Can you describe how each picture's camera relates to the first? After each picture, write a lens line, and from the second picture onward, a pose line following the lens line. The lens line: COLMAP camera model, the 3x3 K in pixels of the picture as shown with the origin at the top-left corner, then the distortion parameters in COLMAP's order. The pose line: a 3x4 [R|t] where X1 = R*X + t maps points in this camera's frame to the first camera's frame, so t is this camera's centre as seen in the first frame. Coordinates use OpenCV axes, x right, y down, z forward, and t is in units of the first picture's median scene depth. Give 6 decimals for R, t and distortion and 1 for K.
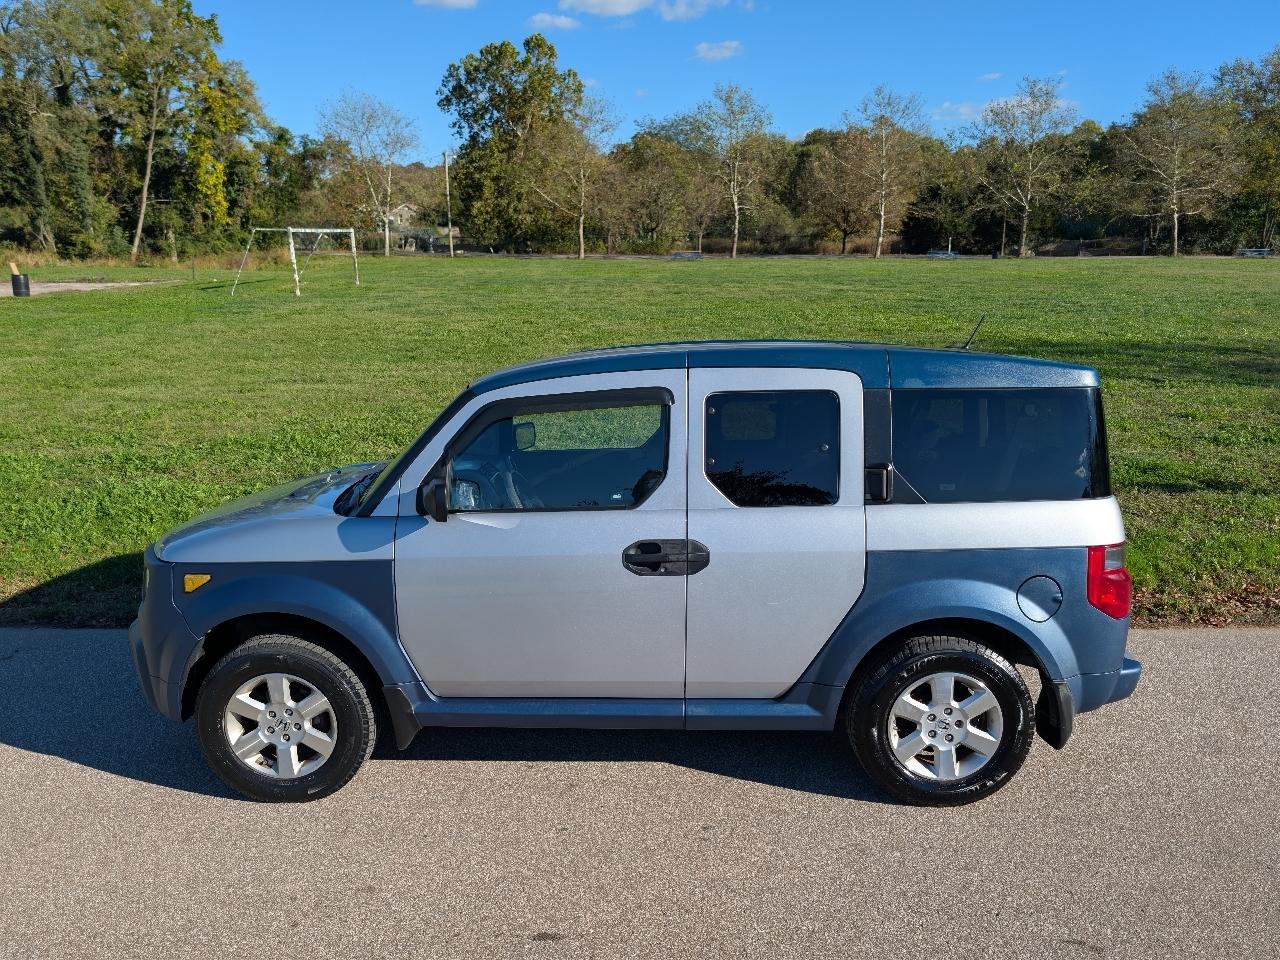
lens RADIAL K [[929.6, 0, 606.7], [0, 929.6, 504.3], [0, 0, 1]] dist [0.017086, -0.014105]
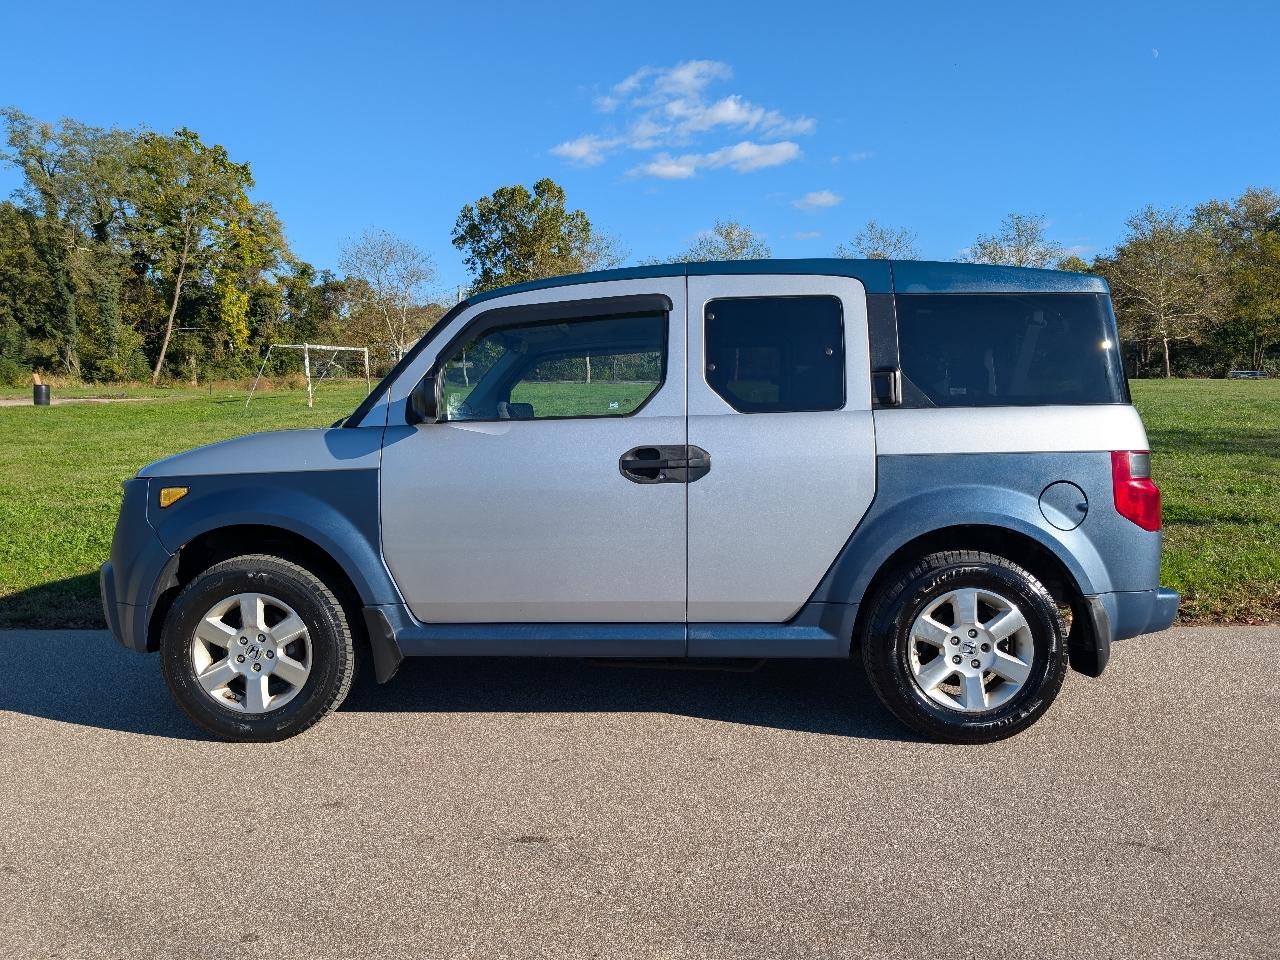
lens RADIAL K [[929.6, 0, 602.3], [0, 929.6, 489.6], [0, 0, 1]] dist [0.017086, -0.014105]
pose [[0.999935, 0.001345, -0.011316, 0.009635], [-0.003119, 0.987398, -0.158223, 0.220467], [0.010961, 0.158248, 0.987339, 0.060611]]
